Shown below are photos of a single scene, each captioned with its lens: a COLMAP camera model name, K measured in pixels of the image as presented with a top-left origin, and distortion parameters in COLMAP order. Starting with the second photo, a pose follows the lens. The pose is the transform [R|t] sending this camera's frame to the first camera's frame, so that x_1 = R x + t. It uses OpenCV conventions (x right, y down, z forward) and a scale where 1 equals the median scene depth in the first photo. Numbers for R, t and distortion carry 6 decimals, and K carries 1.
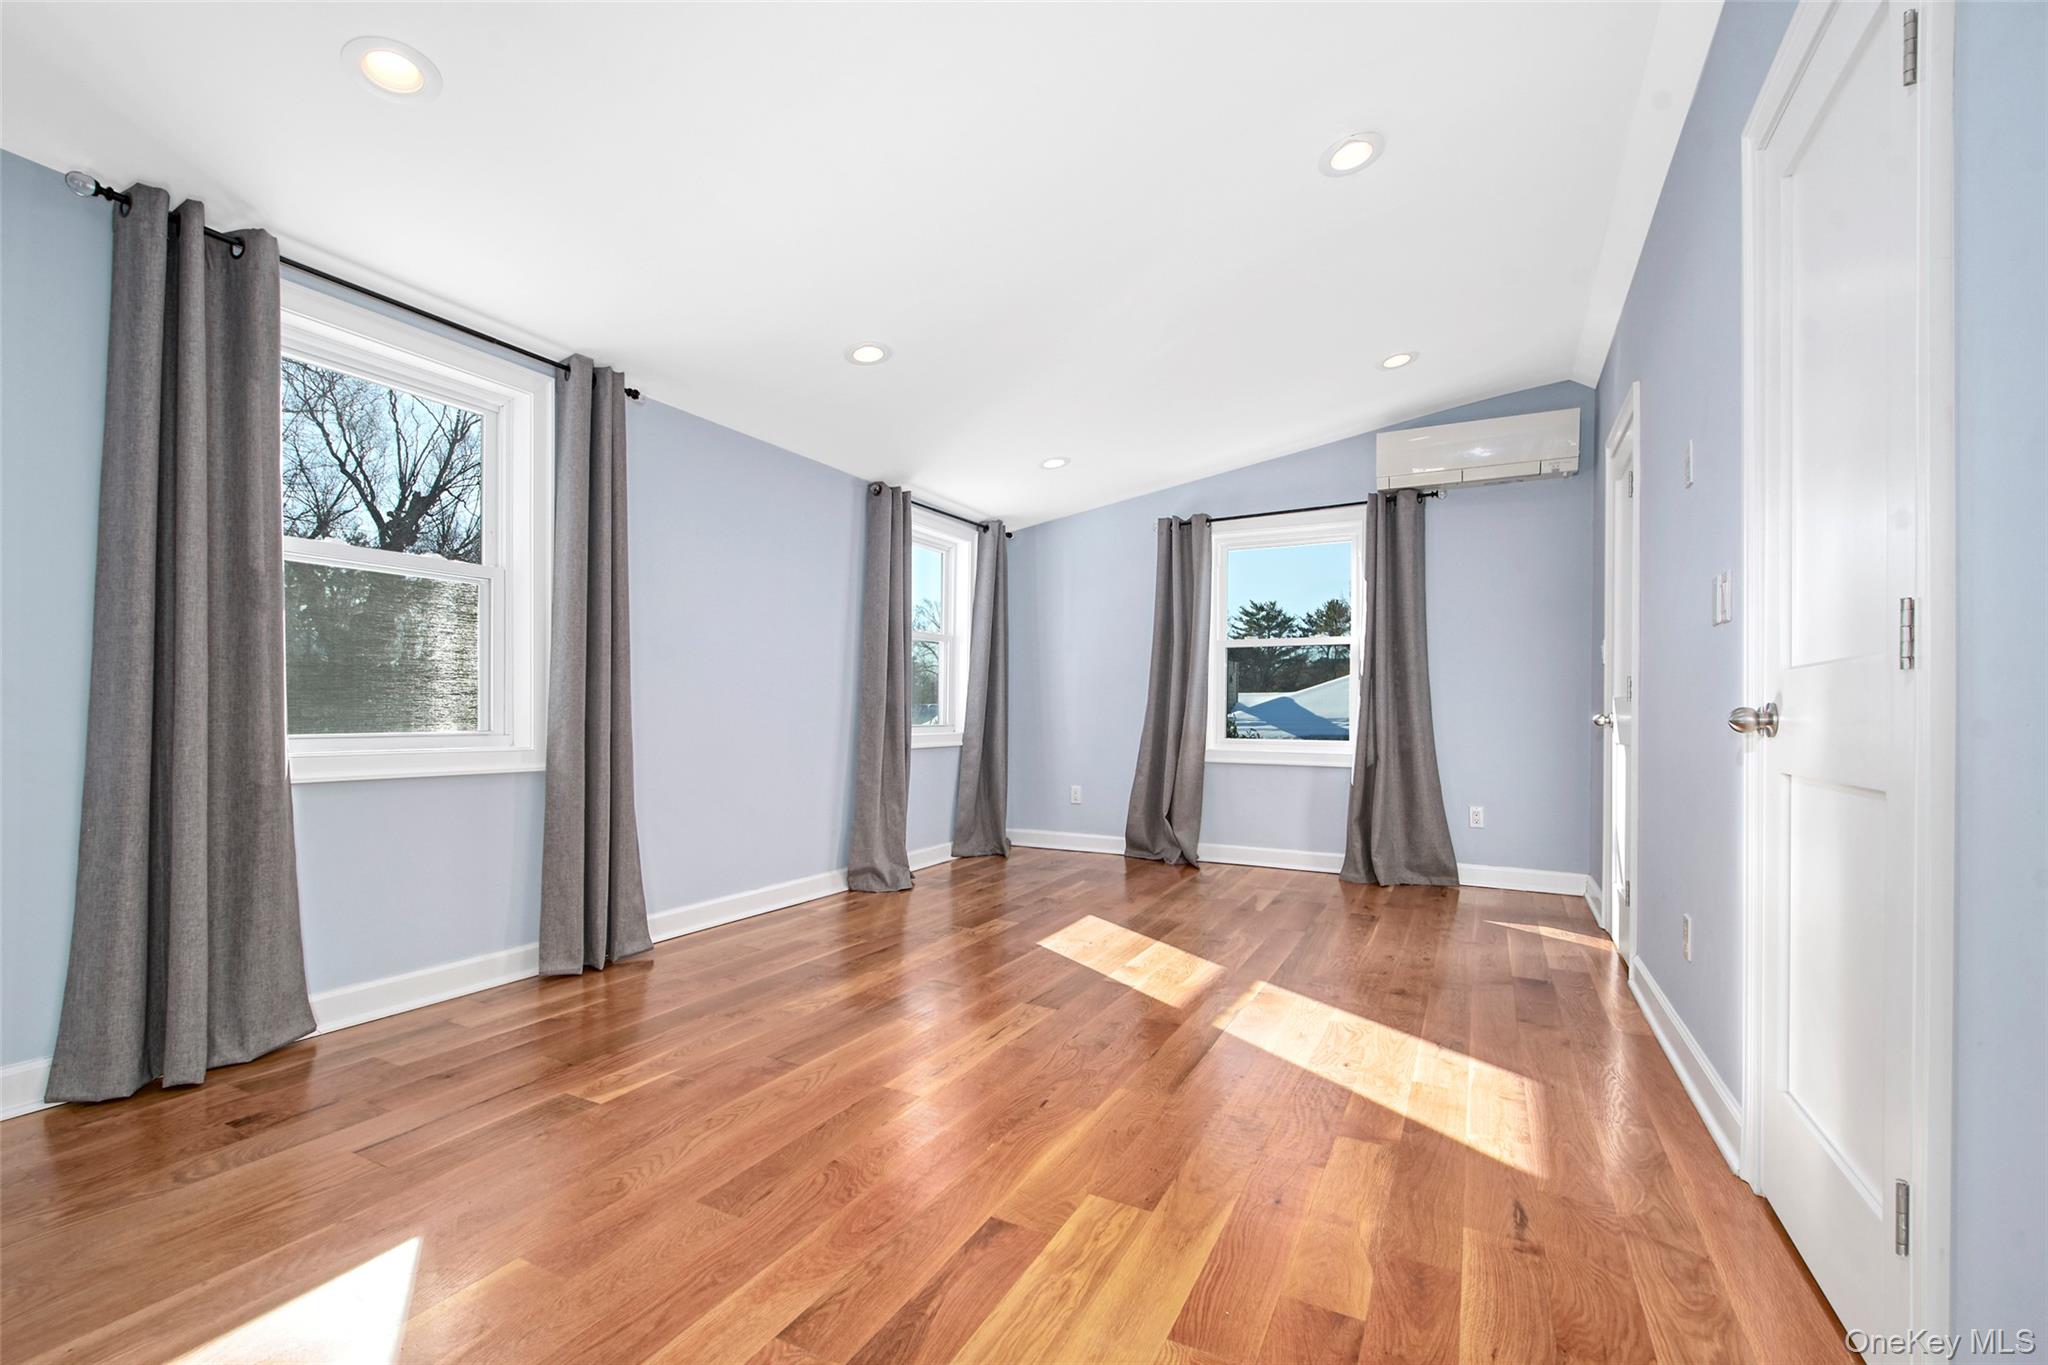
lens RADIAL K [[883.9, 0, 1018.3], [0, 883.9, 710.1], [0, 0, 1]] dist [0.001196, -0.000020]
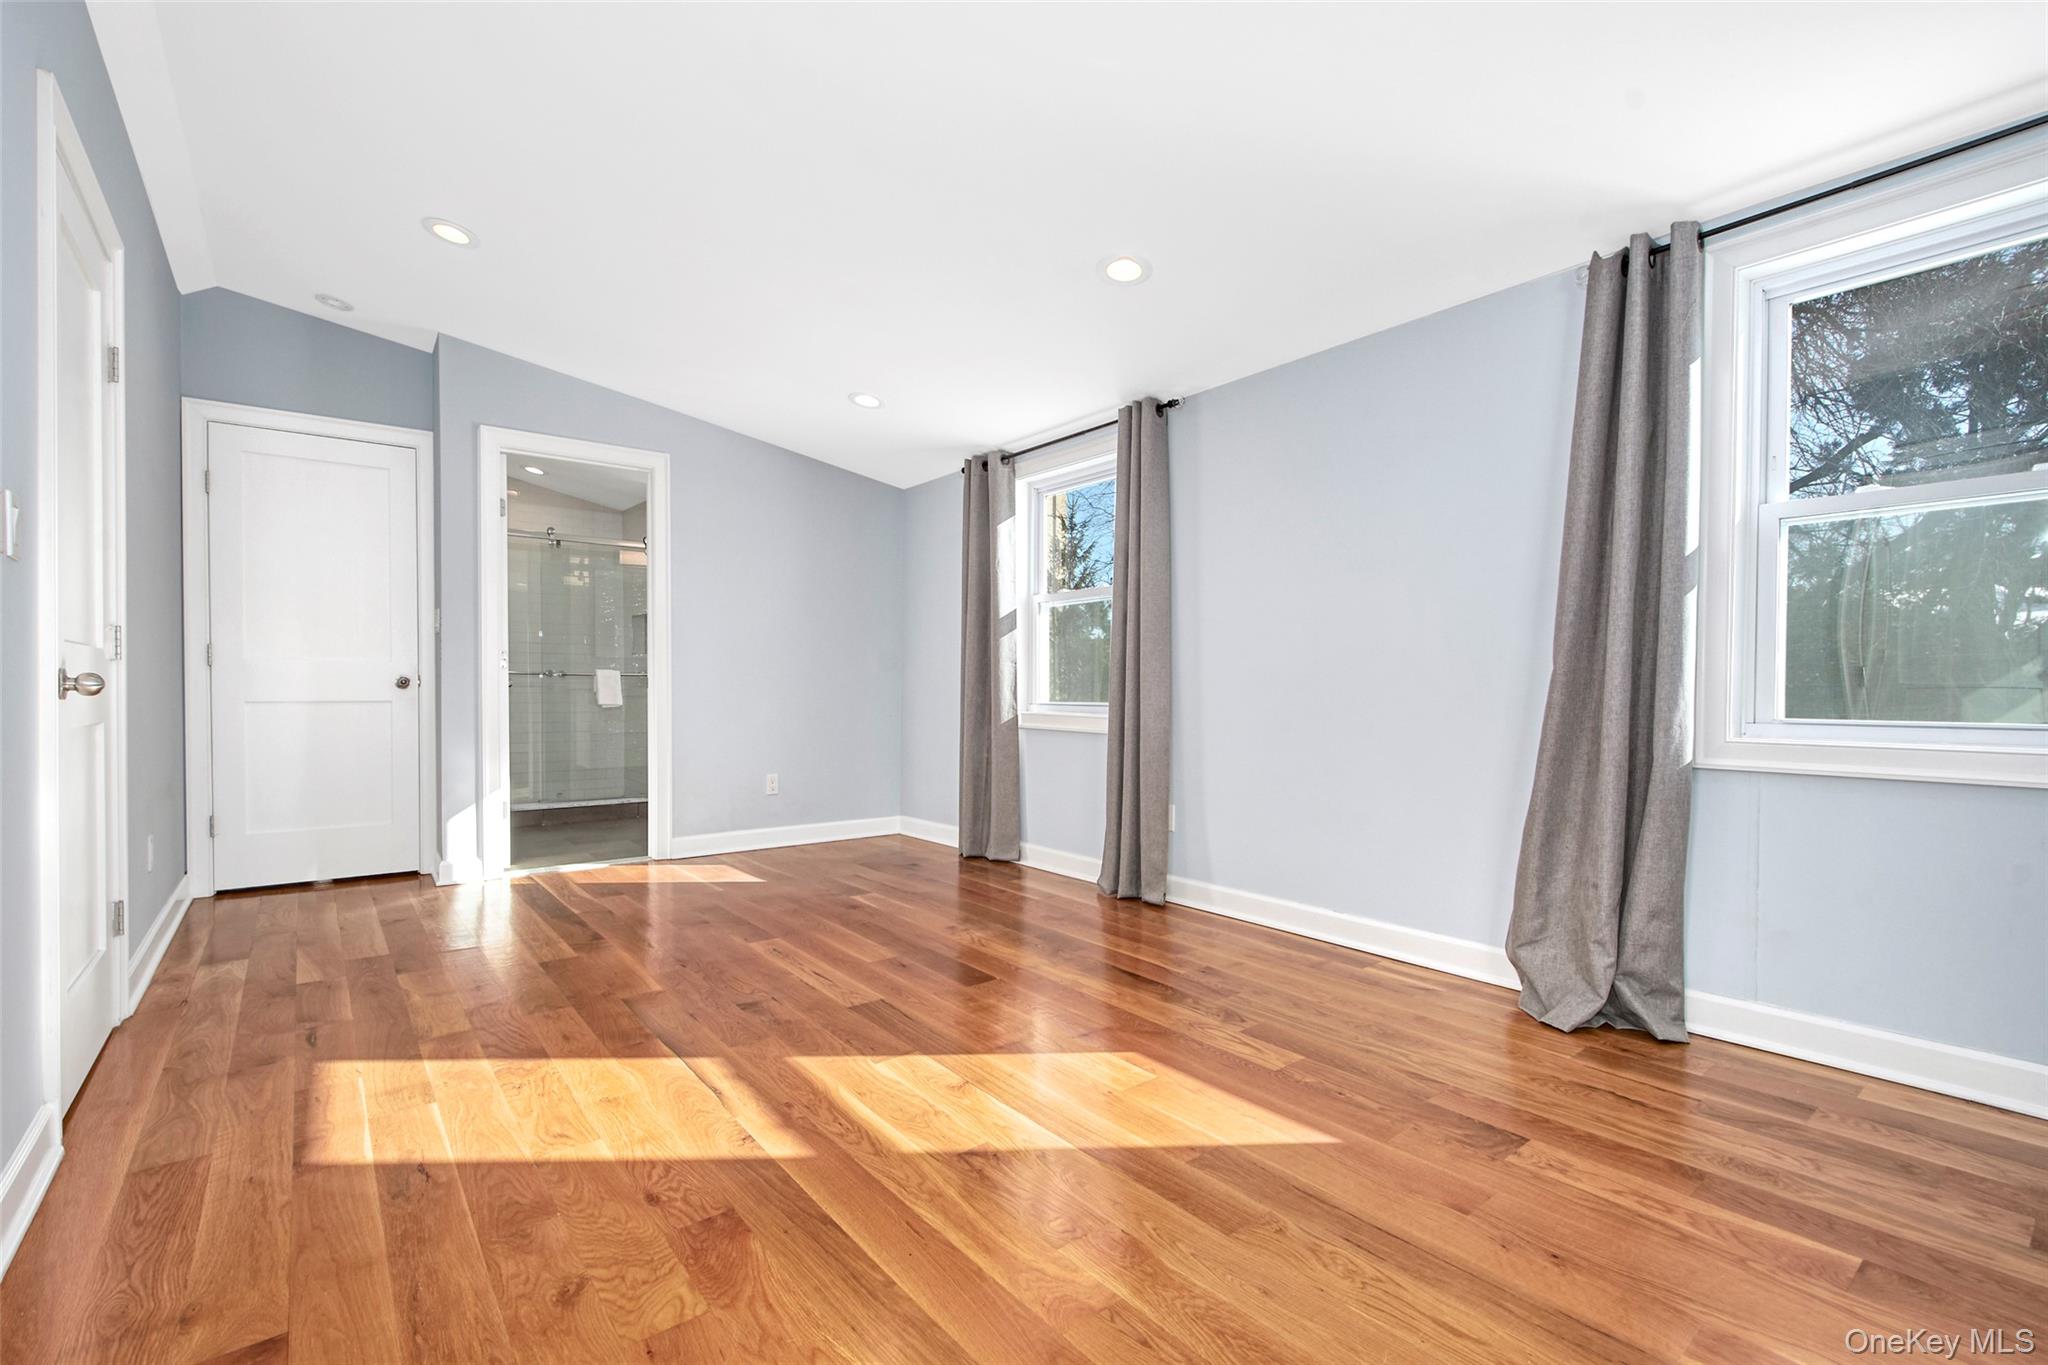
lens RADIAL K [[883.9, 0, 1018.3], [0, 883.9, 710.1], [0, 0, 1]] dist [0.001196, -0.000020]
pose [[-0.399125, 0.014792, -0.916777, 0.845495], [-0.003247, 0.999841, 0.017546, 0.002674], [0.916891, 0.009980, -0.399014, 1.560932]]
